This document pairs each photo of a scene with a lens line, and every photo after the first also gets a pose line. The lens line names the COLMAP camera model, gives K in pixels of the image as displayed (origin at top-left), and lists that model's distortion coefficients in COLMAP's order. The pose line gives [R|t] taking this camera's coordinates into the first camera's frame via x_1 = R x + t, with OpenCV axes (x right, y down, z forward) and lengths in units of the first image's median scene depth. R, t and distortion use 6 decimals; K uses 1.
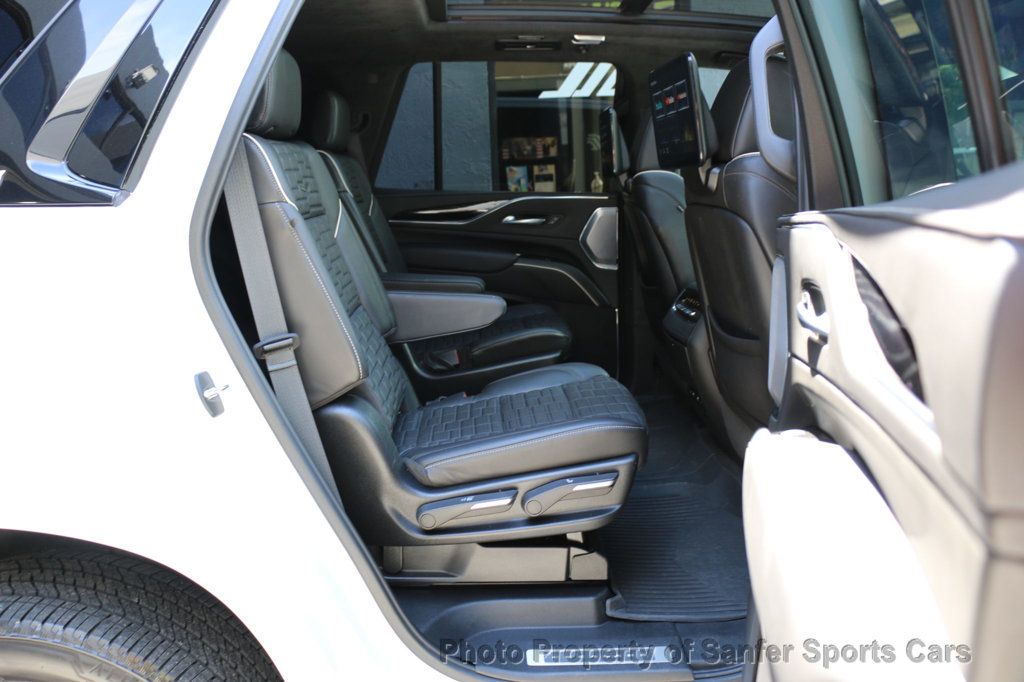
lens RADIAL K [[845.2, 0, 513.0], [0, 845.2, 337.6], [0, 0, 1]] dist [-0.103013, 0.037479]
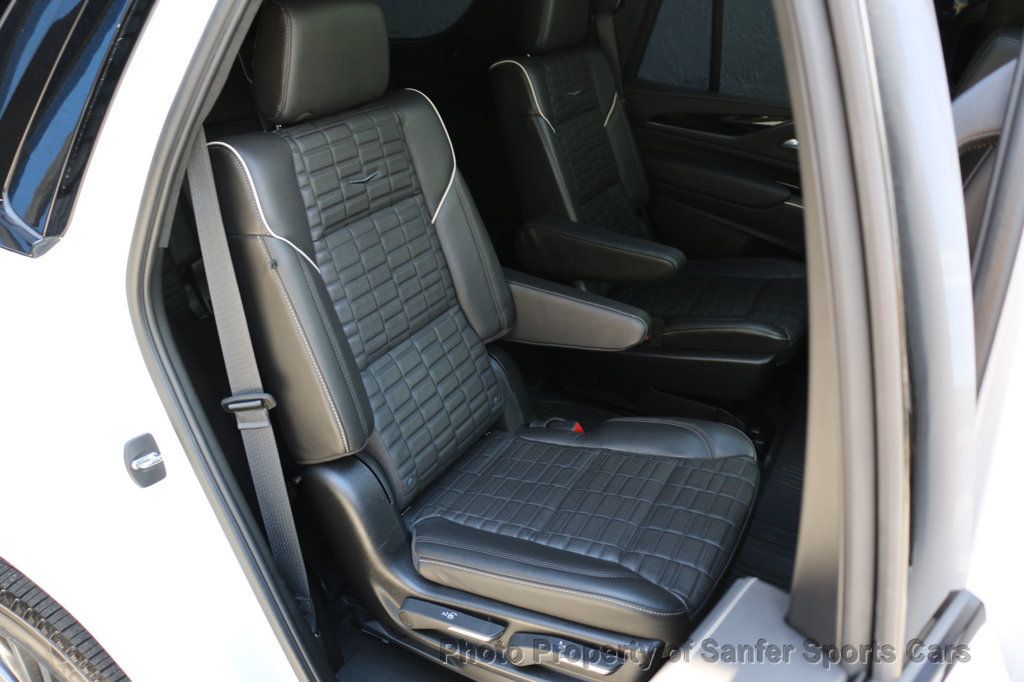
lens RADIAL K [[845.2, 0, 511.5], [0, 845.2, 344.3], [0, 0, 1]] dist [-0.103013, 0.037479]
pose [[0.866299, 0.253958, -0.430152, 0.180694], [-0.127754, 0.945122, 0.300704, -0.200132], [0.482913, -0.205546, 0.851203, 0.240640]]
